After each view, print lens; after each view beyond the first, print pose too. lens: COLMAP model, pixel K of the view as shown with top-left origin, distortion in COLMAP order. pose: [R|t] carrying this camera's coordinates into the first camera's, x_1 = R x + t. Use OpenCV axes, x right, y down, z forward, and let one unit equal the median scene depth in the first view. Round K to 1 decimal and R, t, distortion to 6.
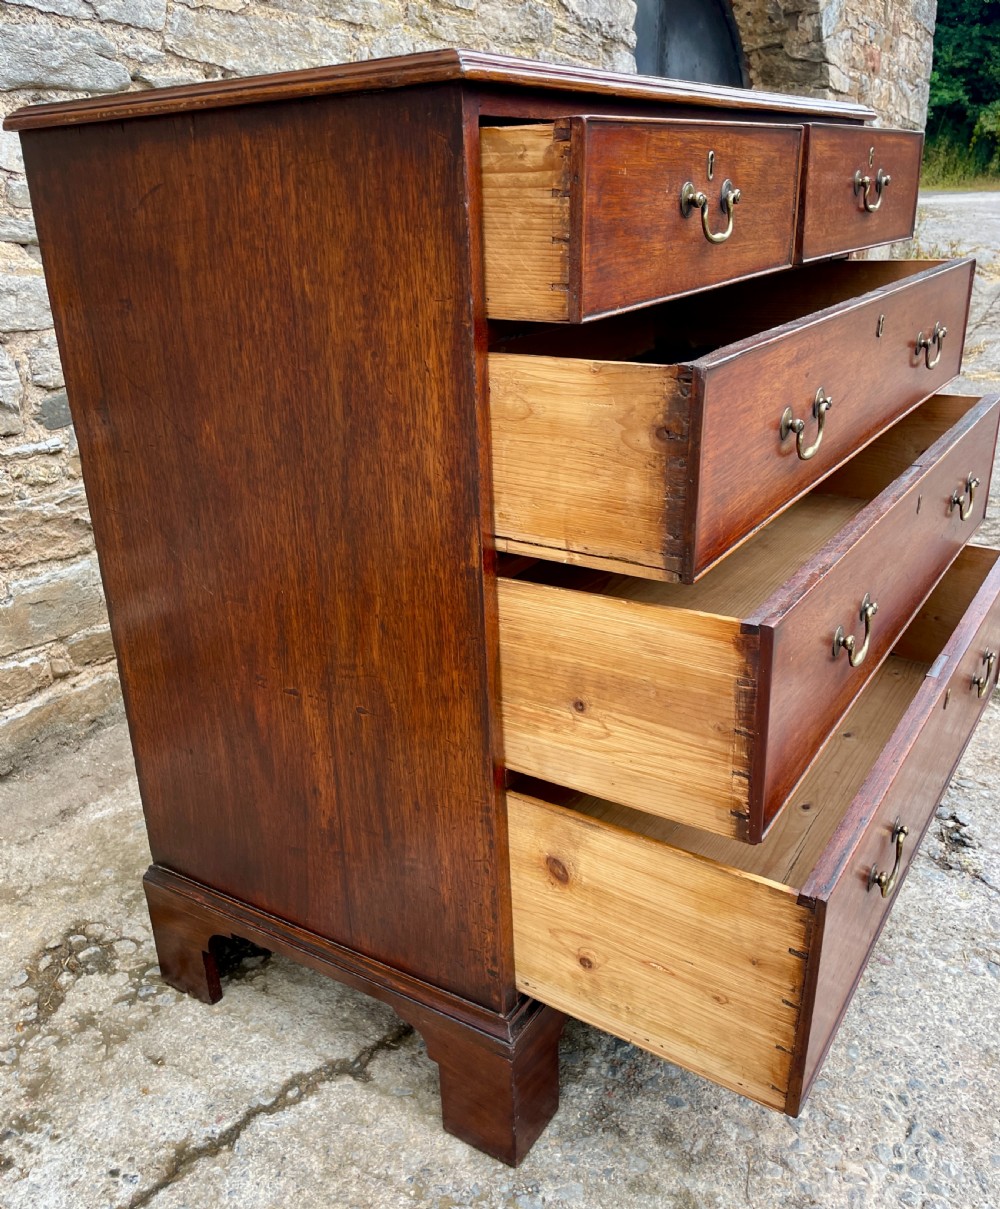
lens RADIAL K [[1061.6, 0, 485.1], [0, 1061.6, 599.8], [0, 0, 1]] dist [0.060741, -0.072190]
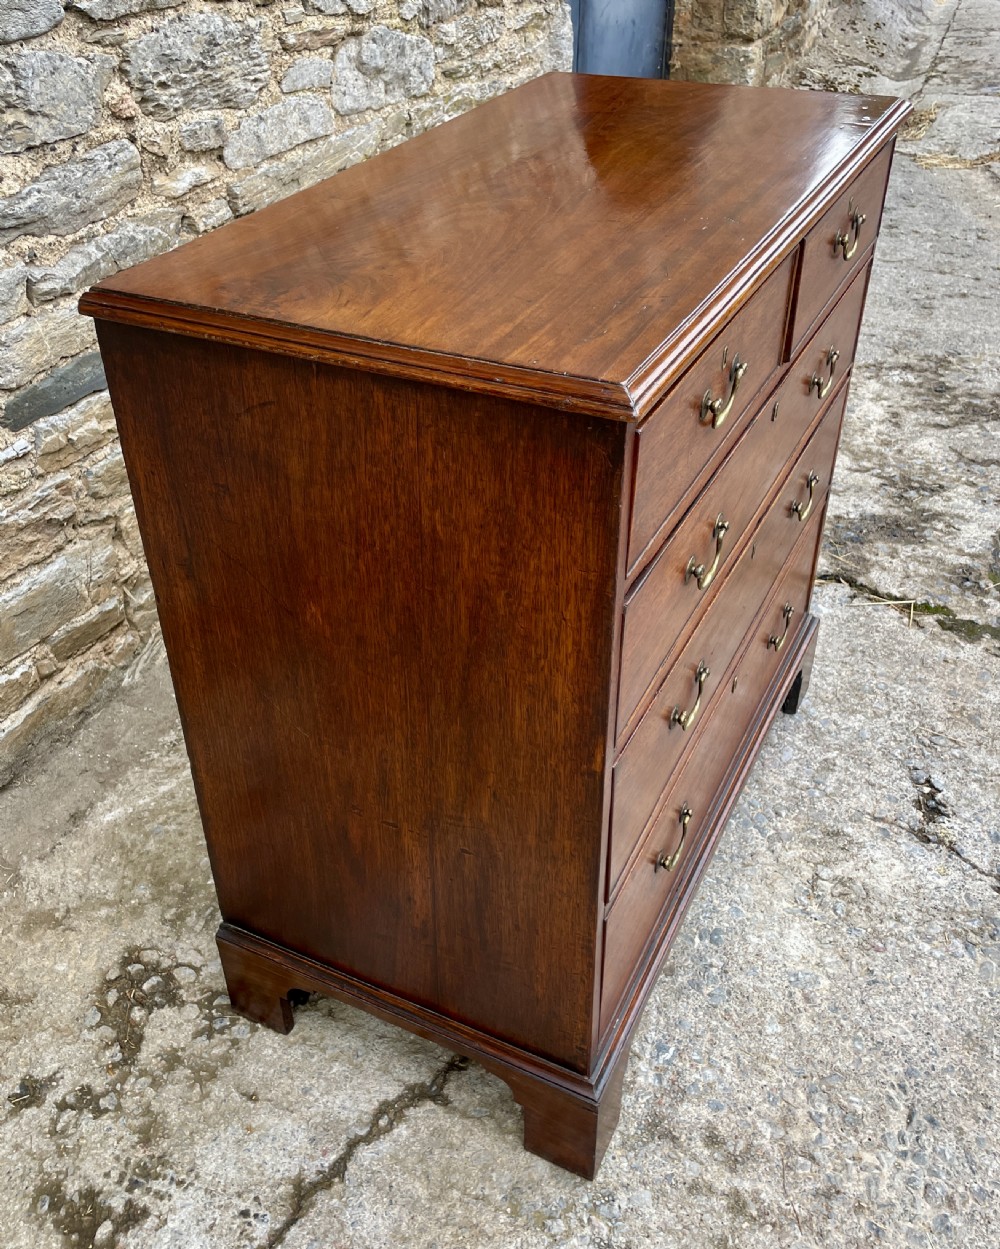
lens RADIAL K [[1183.5, 0, 467.5], [0, 1183.5, 616.8], [0, 0, 1]] dist [0.040713, 0.000000]
pose [[0.993966, -0.046756, 0.099224, -0.177586], [0.021345, 0.969755, 0.243146, -0.336402], [-0.107591, -0.239561, 0.964901, -0.091486]]
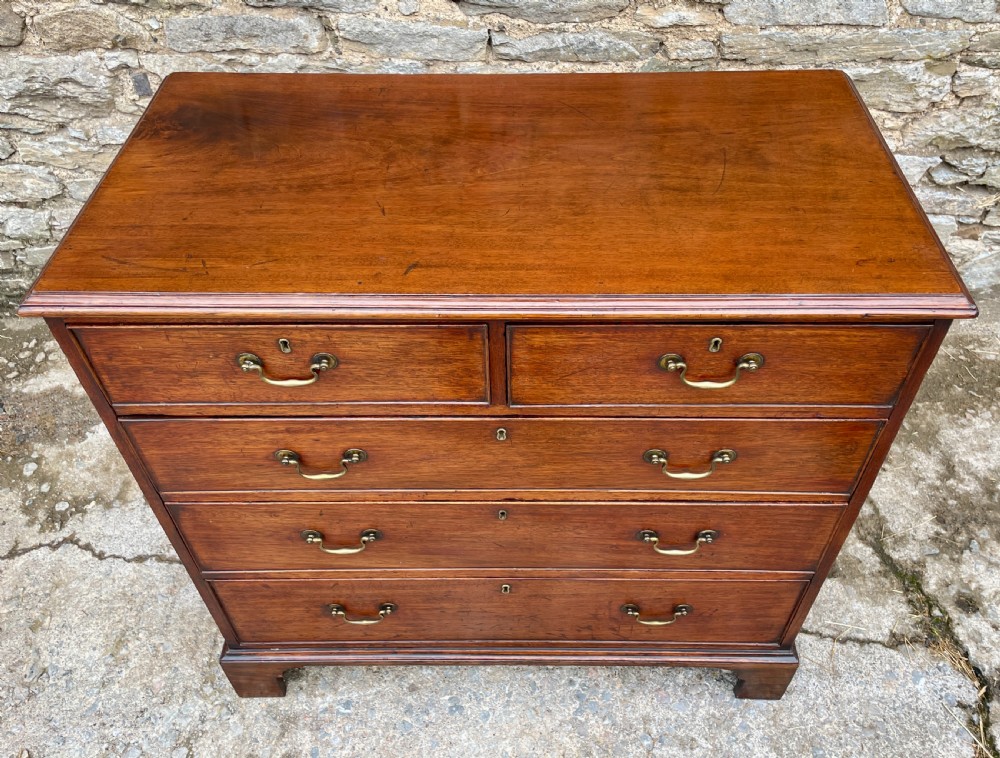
lens RADIAL K [[826.1, 0, 511.8], [0, 826.1, 364.5], [0, 0, 1]] dist [0.082656, -0.114541]
pose [[0.543120, 0.627253, -0.558189, 0.638155], [-0.312123, 0.767967, 0.559290, -0.773919], [0.779487, -0.129538, 0.612878, 0.456354]]
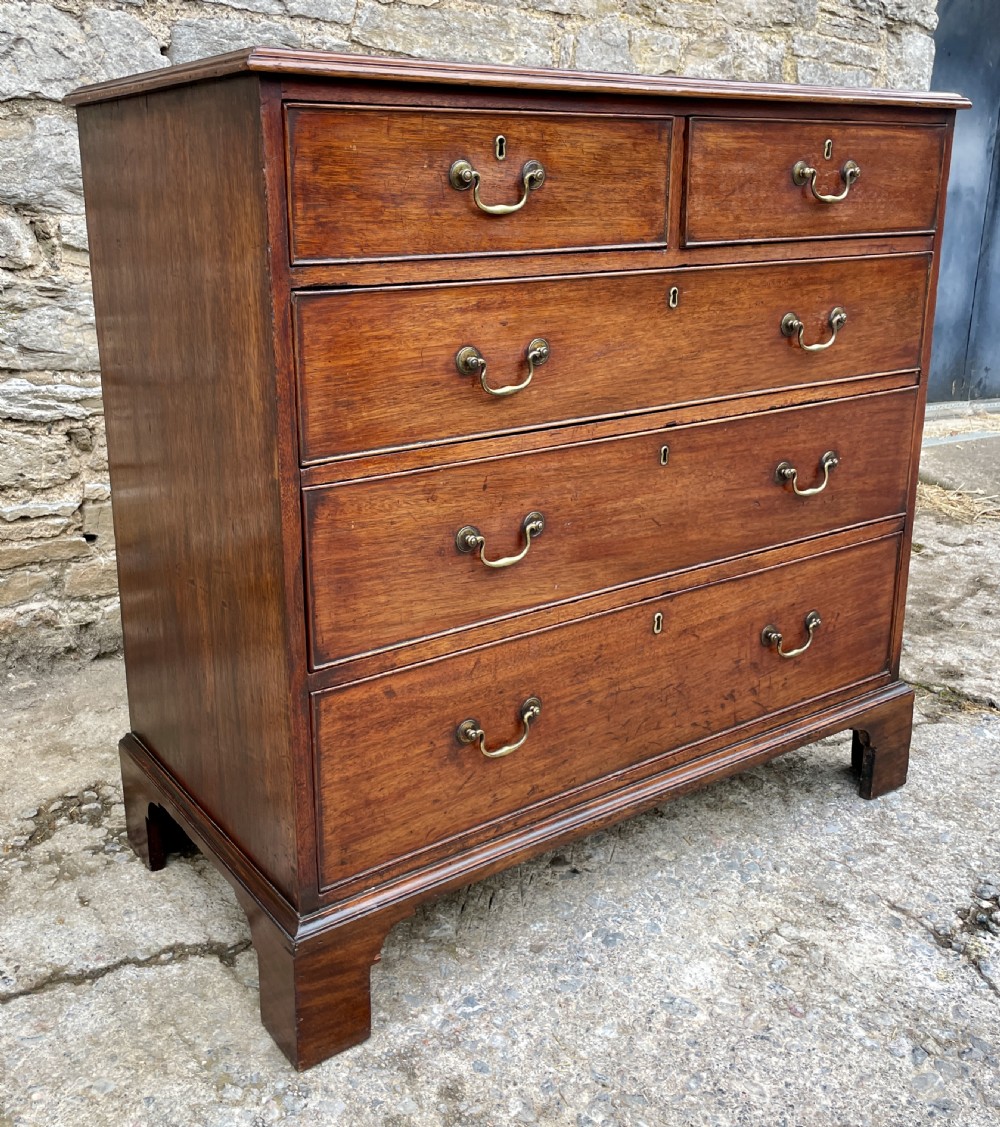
lens RADIAL K [[1158.1, 0, 460.4], [0, 1158.1, 490.1], [0, 0, 1]] dist [0.035032, 0.000000]
pose [[0.927667, 0.131440, -0.349511, 0.418766], [-0.165081, 0.983924, -0.068132, 0.022718], [0.334937, 0.120902, 0.934452, -0.061490]]
